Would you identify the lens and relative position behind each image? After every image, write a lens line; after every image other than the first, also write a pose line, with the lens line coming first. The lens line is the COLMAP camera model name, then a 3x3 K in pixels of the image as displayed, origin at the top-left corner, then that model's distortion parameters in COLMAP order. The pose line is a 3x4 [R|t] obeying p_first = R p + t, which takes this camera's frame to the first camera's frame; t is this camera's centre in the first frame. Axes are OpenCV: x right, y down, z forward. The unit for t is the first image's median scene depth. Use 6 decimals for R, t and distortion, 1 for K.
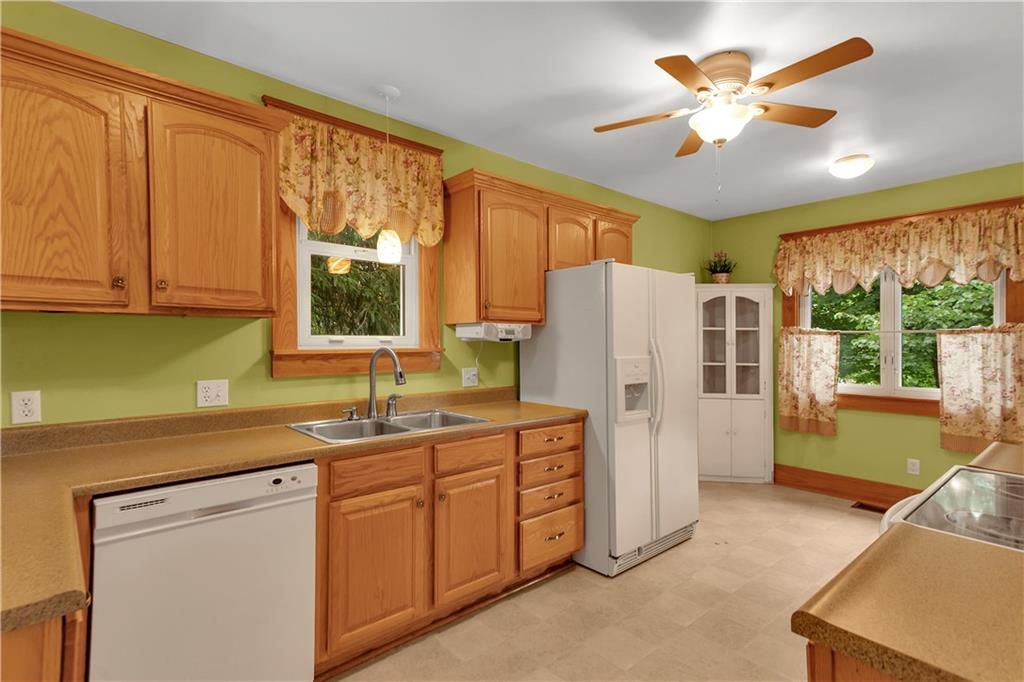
lens RADIAL K [[499.2, 0, 520.9], [0, 499.2, 339.9], [0, 0, 1]] dist [-0.001253, 0.020664]
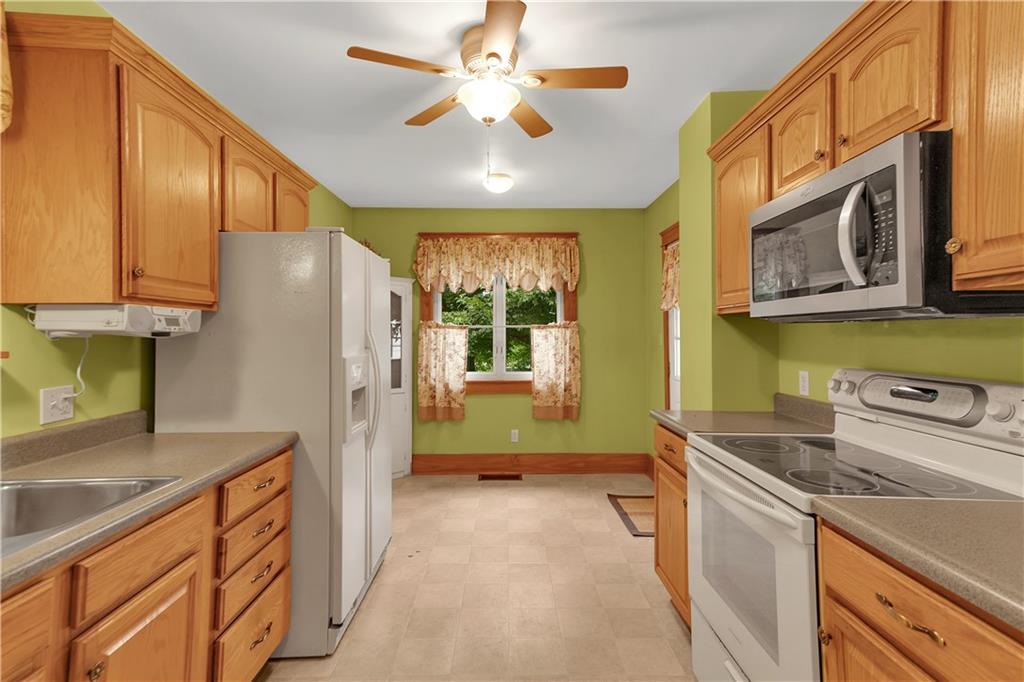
lens RADIAL K [[492.3, 0, 512.3], [0, 492.3, 320.3], [0, 0, 1]] dist [0.002875, 0.020908]
pose [[0.653035, 0.018694, 0.757097, -0.151805], [0.001338, 0.999665, -0.025838, -0.000660], [-0.757327, 0.017886, 0.652791, 0.219347]]
